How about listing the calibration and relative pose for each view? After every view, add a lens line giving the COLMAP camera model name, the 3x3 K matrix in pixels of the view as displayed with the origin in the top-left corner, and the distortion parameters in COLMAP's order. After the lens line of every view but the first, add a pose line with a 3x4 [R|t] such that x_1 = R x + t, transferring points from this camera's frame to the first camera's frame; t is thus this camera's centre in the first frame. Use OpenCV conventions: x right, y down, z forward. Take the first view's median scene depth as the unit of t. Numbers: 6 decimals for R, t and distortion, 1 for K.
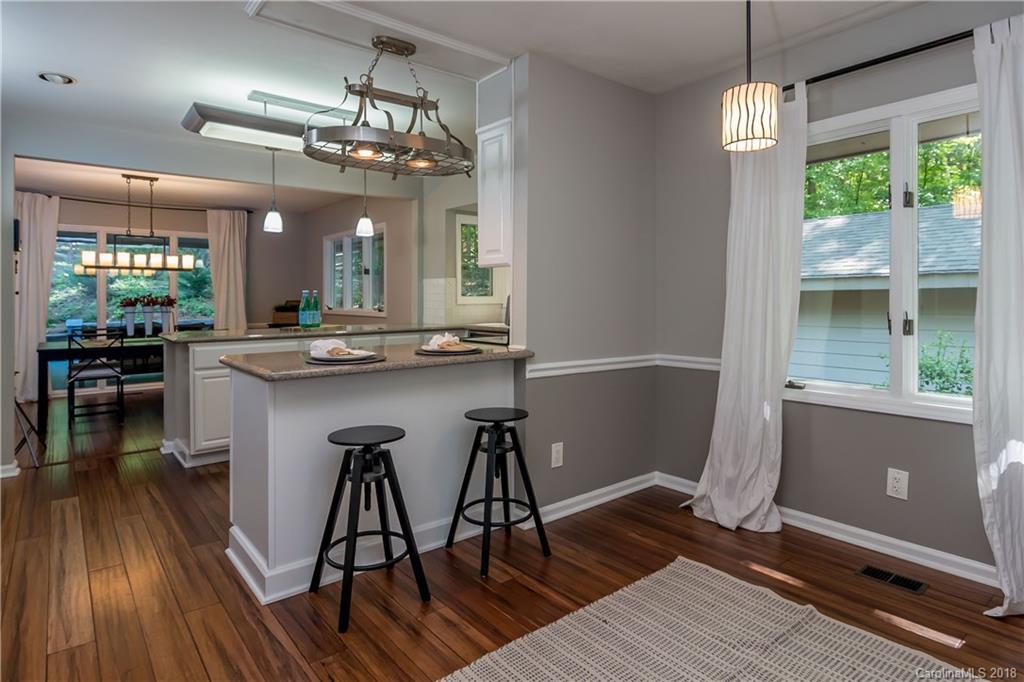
lens RADIAL K [[554.5, 0, 497.8], [0, 554.5, 300.0], [0, 0, 1]] dist [-0.001364, 0.000834]
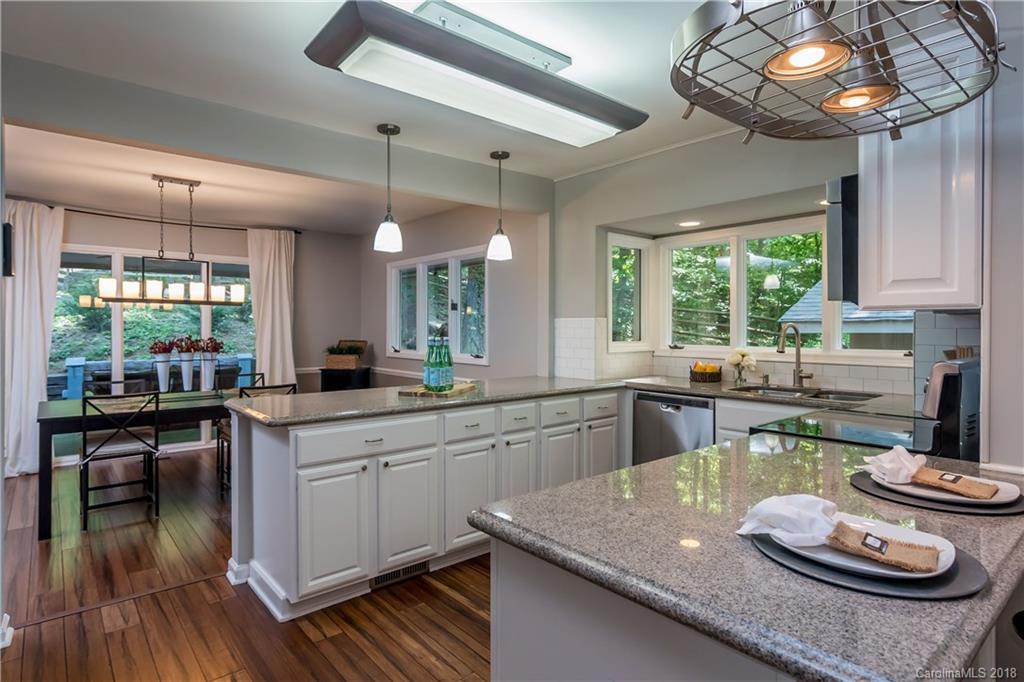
lens RADIAL K [[554.5, 0, 516.7], [0, 554.5, 334.1], [0, 0, 1]] dist [-0.001364, 0.000834]
pose [[0.999601, 0.004250, 0.027926, -0.218400], [-0.004380, 0.999980, 0.004598, -0.020101], [-0.027906, -0.004719, 0.999599, 0.251942]]
